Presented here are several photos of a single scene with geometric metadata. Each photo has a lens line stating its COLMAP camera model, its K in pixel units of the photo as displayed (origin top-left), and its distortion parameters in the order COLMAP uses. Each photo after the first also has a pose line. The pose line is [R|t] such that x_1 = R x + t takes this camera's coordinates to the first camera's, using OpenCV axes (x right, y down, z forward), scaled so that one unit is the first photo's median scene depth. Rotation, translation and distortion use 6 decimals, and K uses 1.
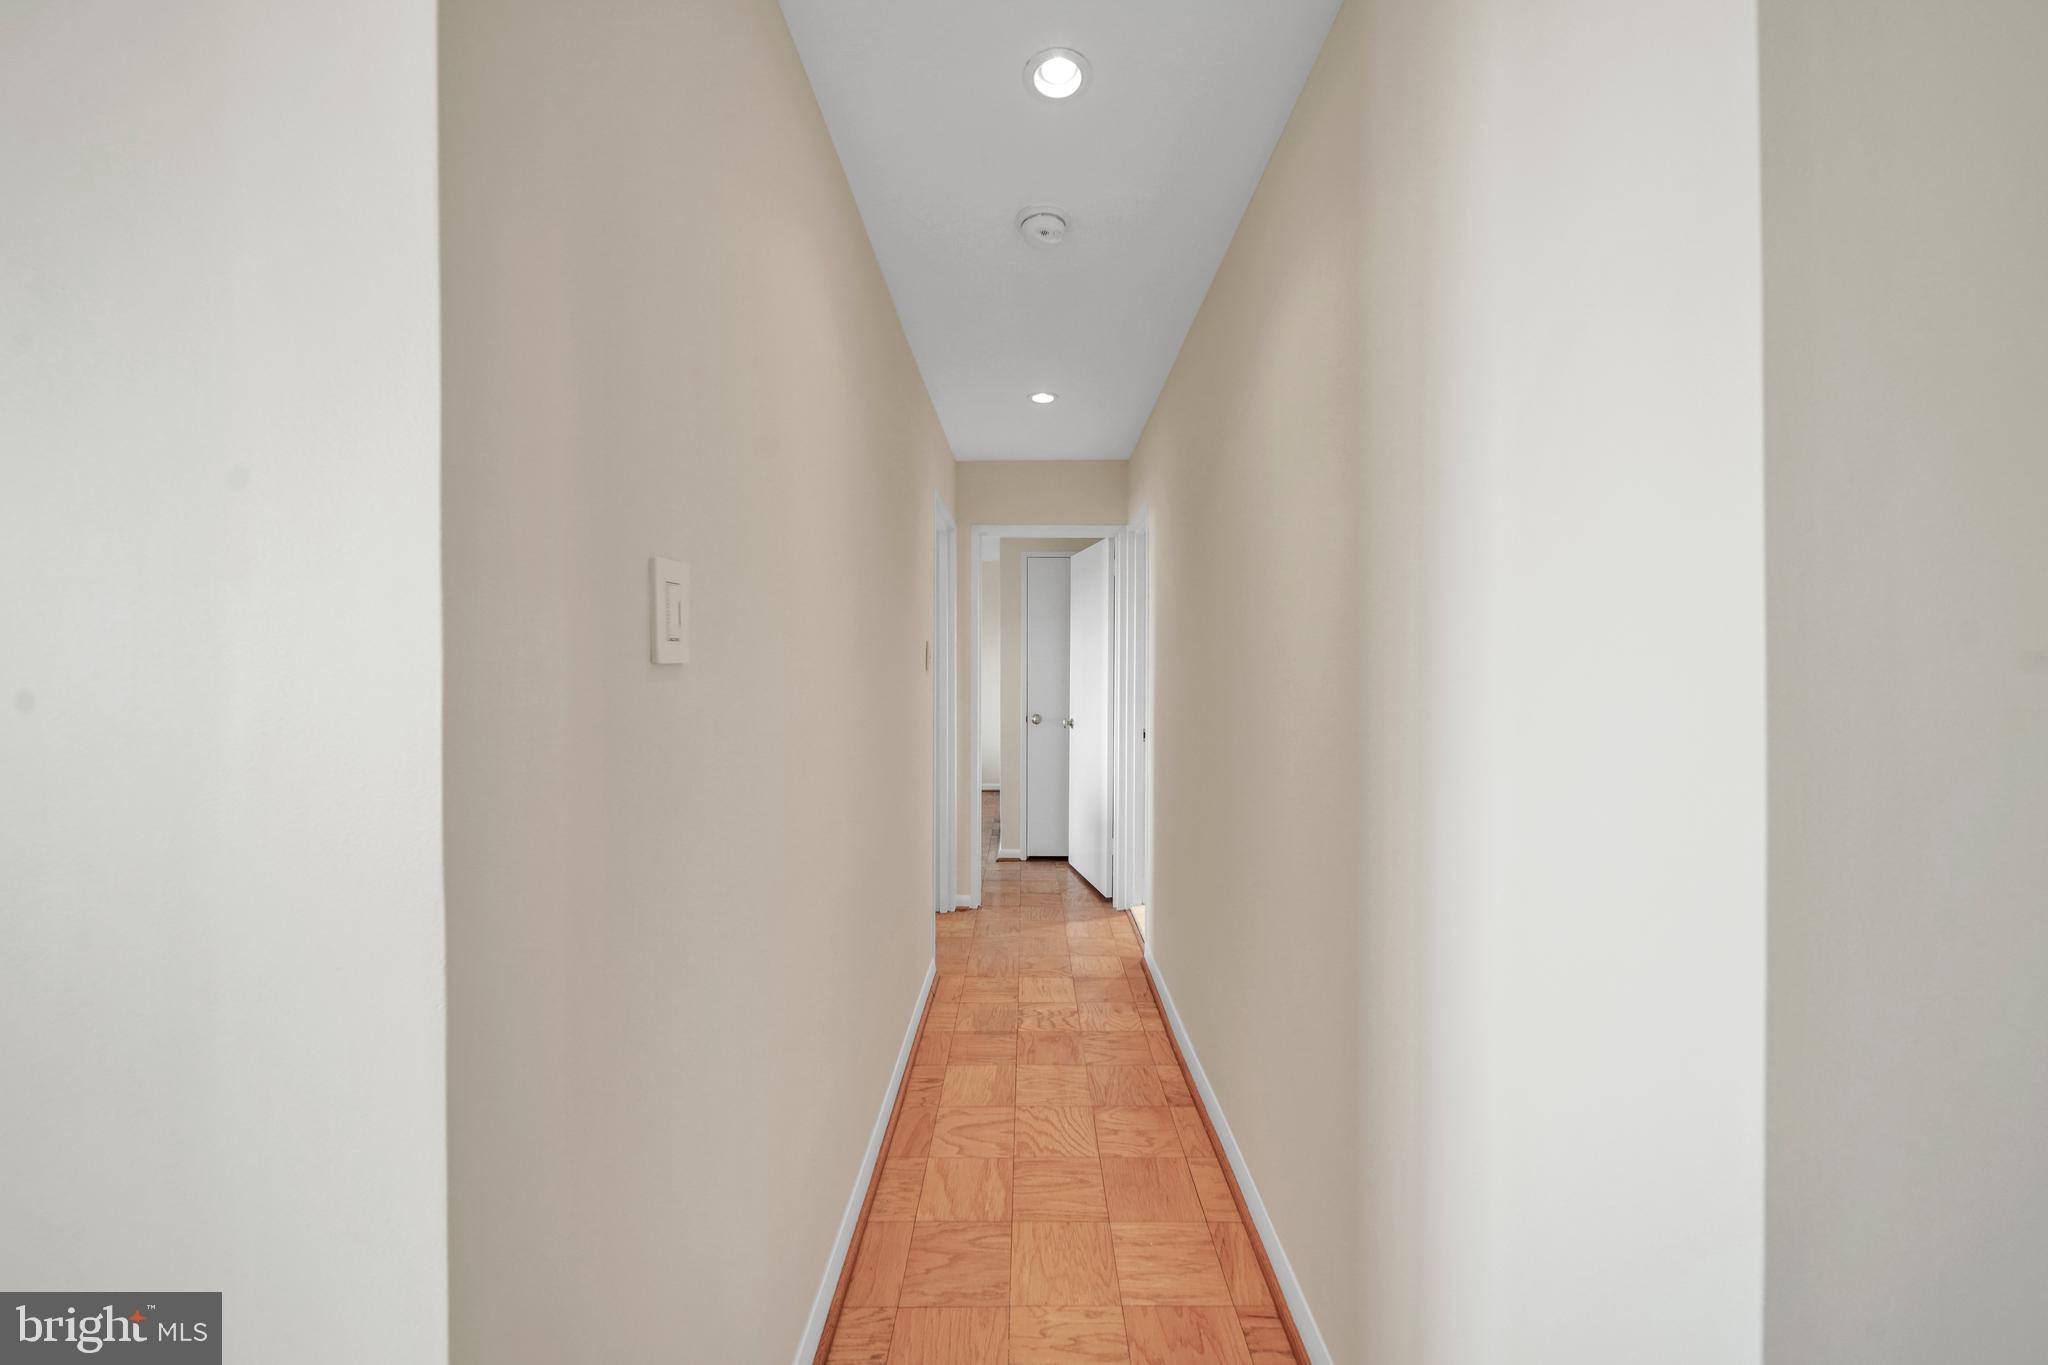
lens RADIAL K [[724.6, 0, 1009.3], [0, 724.6, 671.2], [0, 0, 1]] dist [-0.001594, -0.000074]
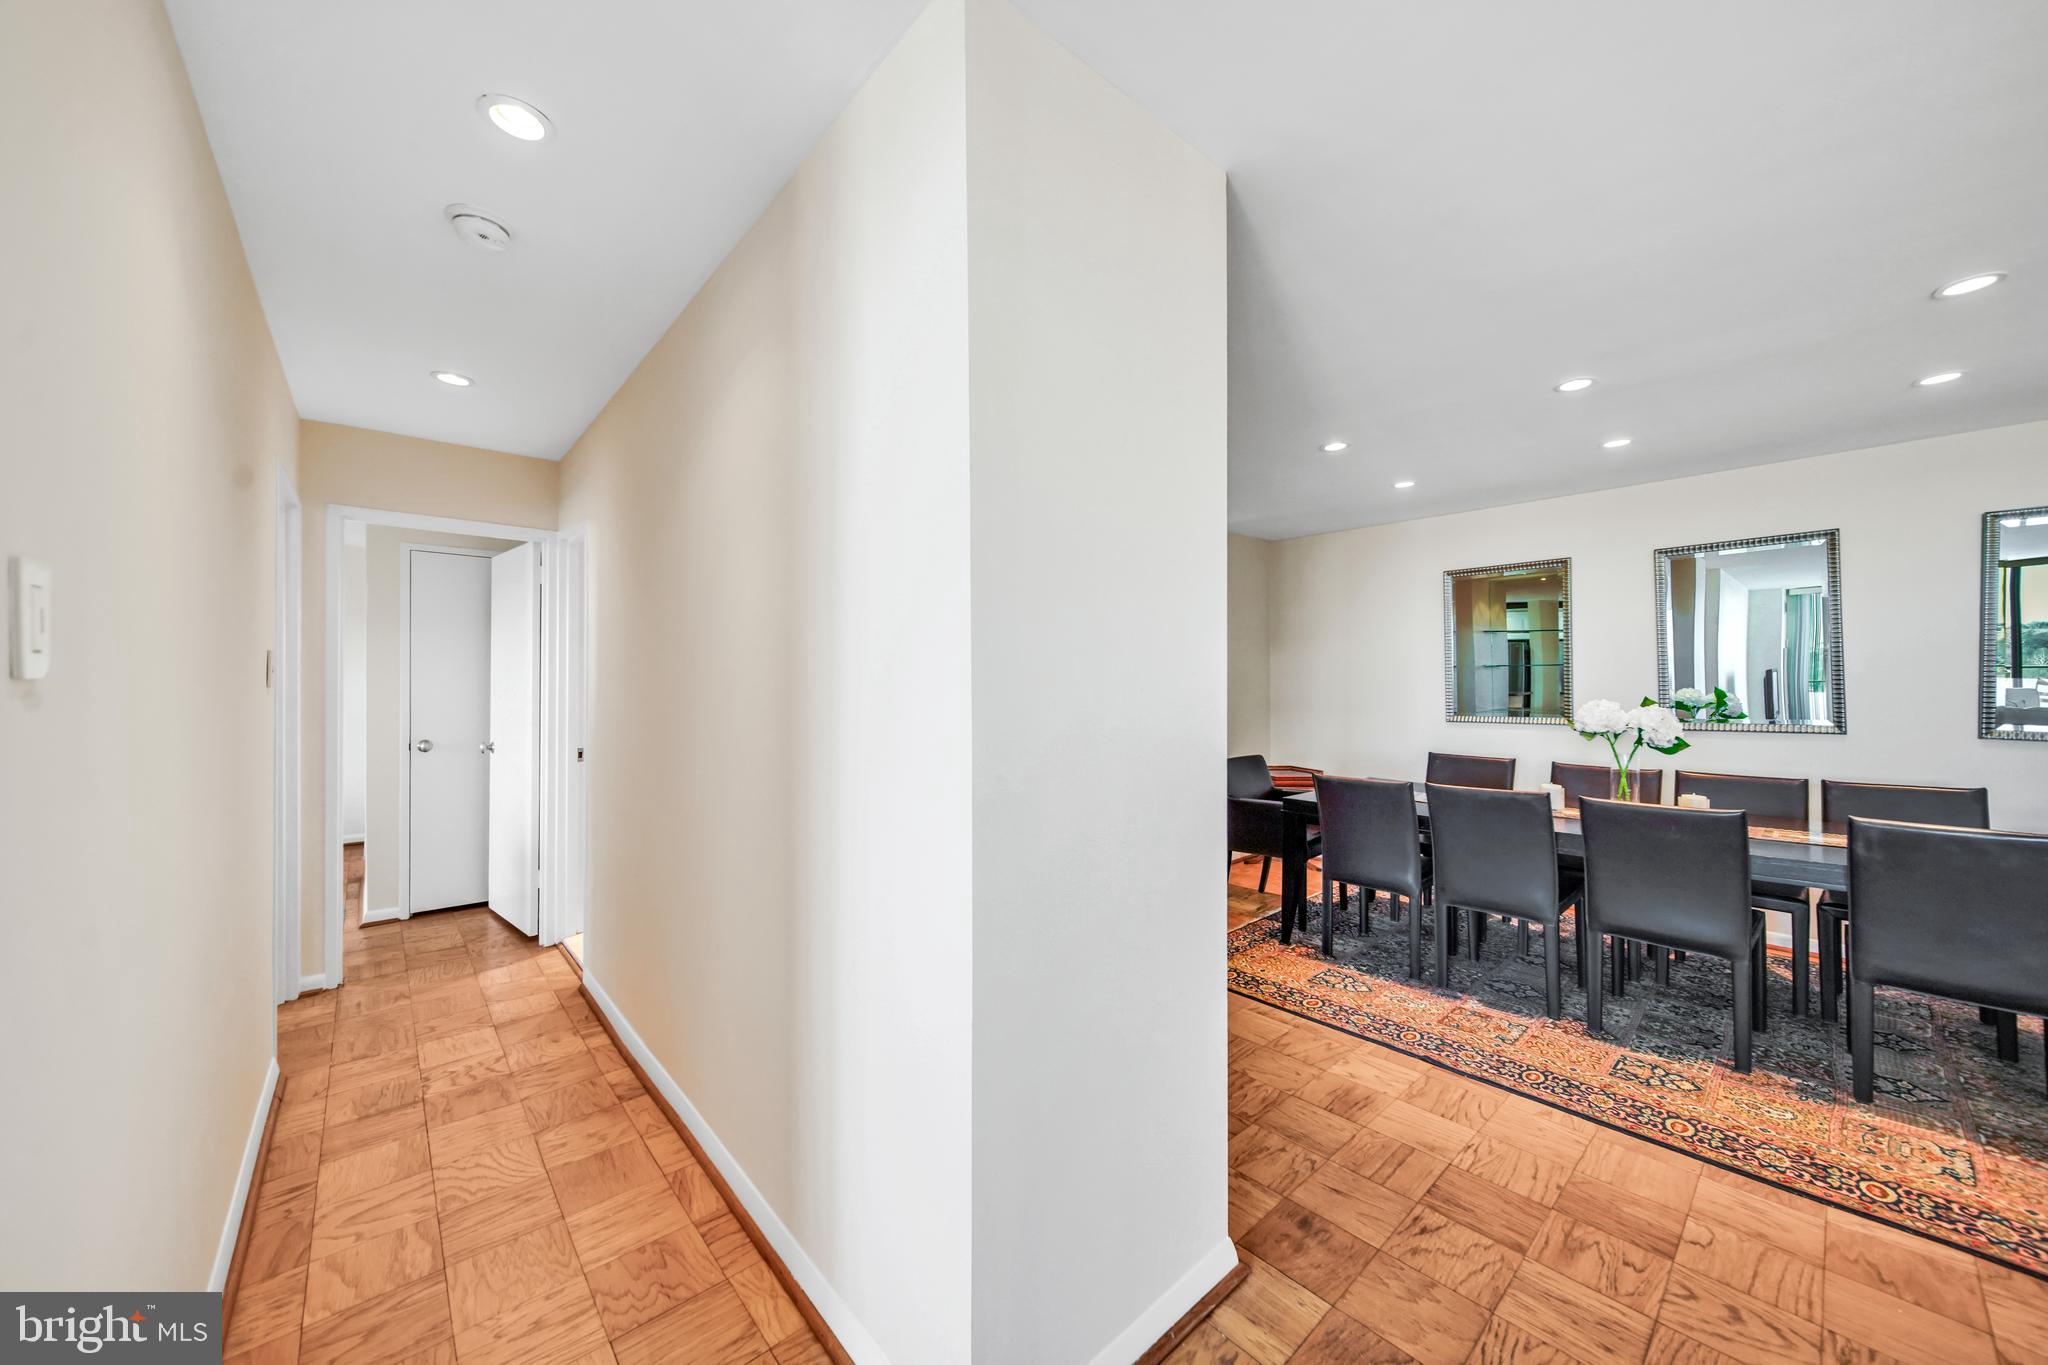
lens RADIAL K [[698.6, 0, 1024.0], [0, 698.6, 682.5], [0, 0, 1]] dist [-0.000217, -0.000132]
pose [[0.720191, 0.000410, 0.693775, -0.053227], [0.004047, 0.999980, -0.004791, 0.000948], [-0.693764, 0.006258, 0.720175, -0.118670]]
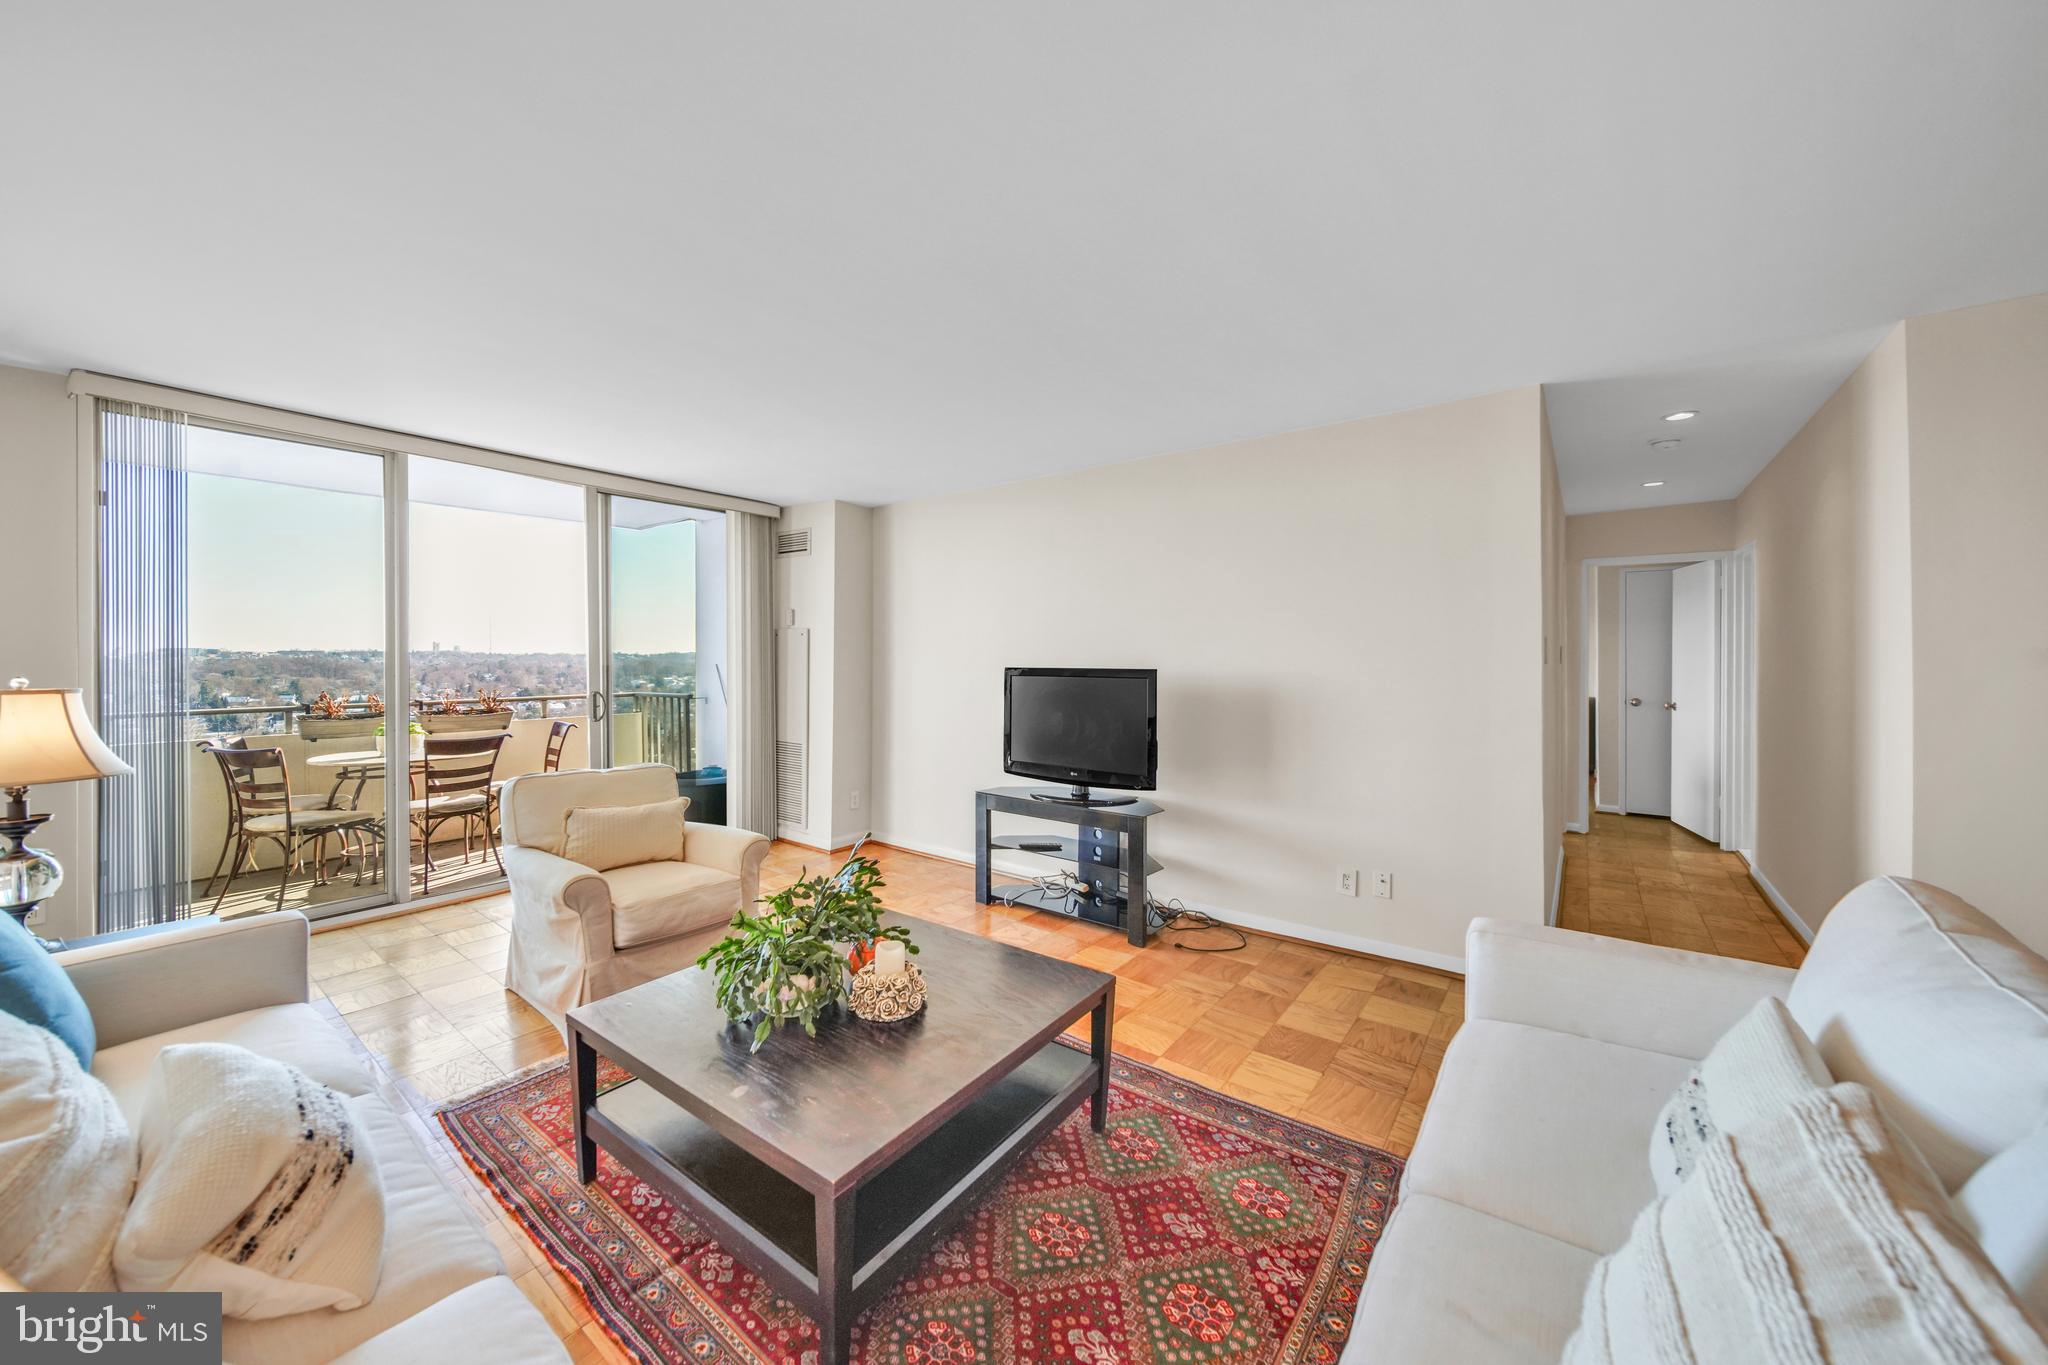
lens RADIAL K [[735.6, 0, 997.4], [0, 735.6, 664.6], [0, 0, 1]] dist [0.001343, 0.000058]
pose [[0.802279, -0.000573, -0.596949, -0.194395], [-0.001302, 0.999995, -0.002710, 0.012606], [0.596948, 0.002951, 0.802275, -1.514823]]
